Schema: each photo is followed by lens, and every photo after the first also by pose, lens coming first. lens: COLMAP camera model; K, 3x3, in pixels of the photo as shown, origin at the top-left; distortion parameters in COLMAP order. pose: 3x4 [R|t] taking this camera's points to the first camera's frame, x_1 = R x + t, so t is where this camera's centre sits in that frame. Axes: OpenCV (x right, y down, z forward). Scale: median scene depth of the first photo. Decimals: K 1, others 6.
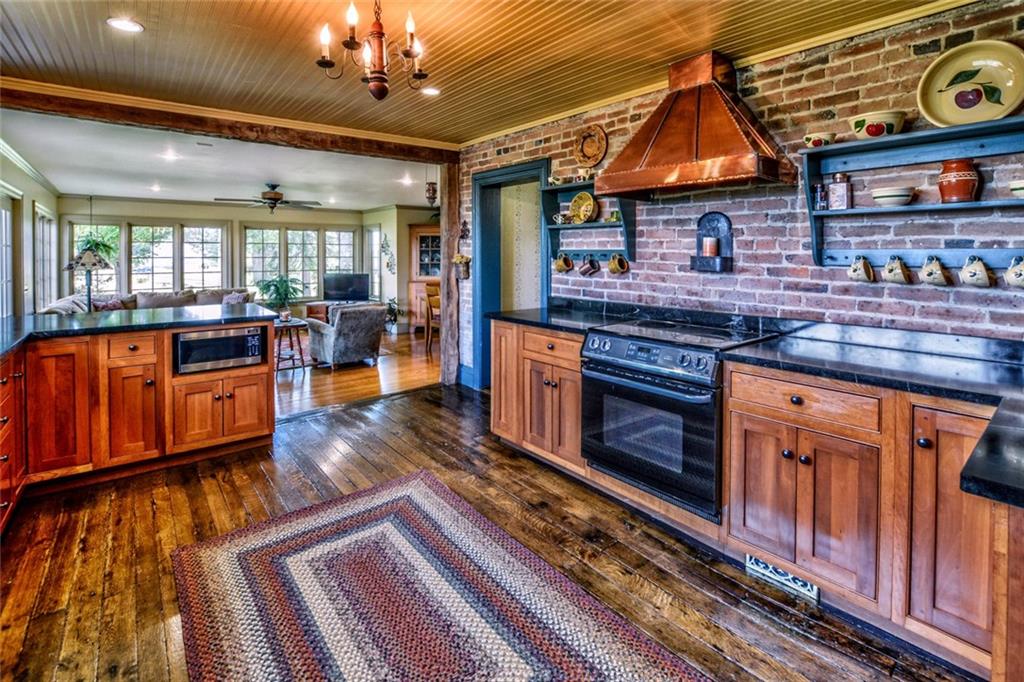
lens RADIAL K [[504.8, 0, 513.6], [0, 504.8, 250.2], [0, 0, 1]] dist [-0.032997, 0.005795]
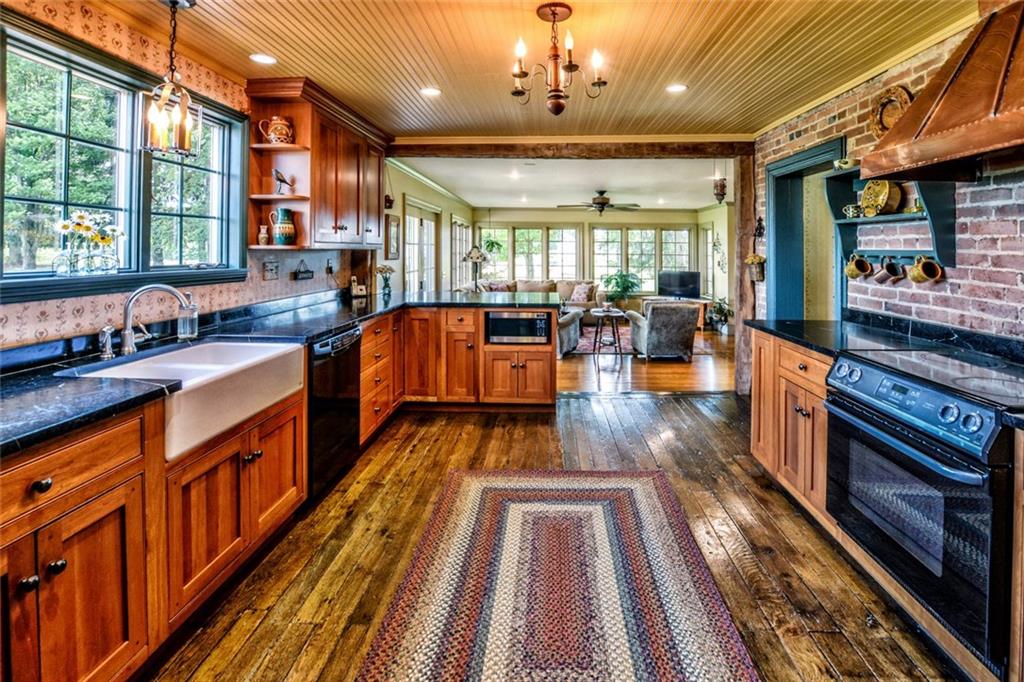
lens RADIAL K [[485.8, 0, 510.3], [0, 485.8, 243.9], [0, 0, 1]] dist [-0.021416, 0.000623]
pose [[0.740997, -0.002358, -0.671504, 0.219865], [-0.003265, 0.999969, -0.007115, -0.003460], [0.671501, 0.007464, 0.740966, 0.078391]]
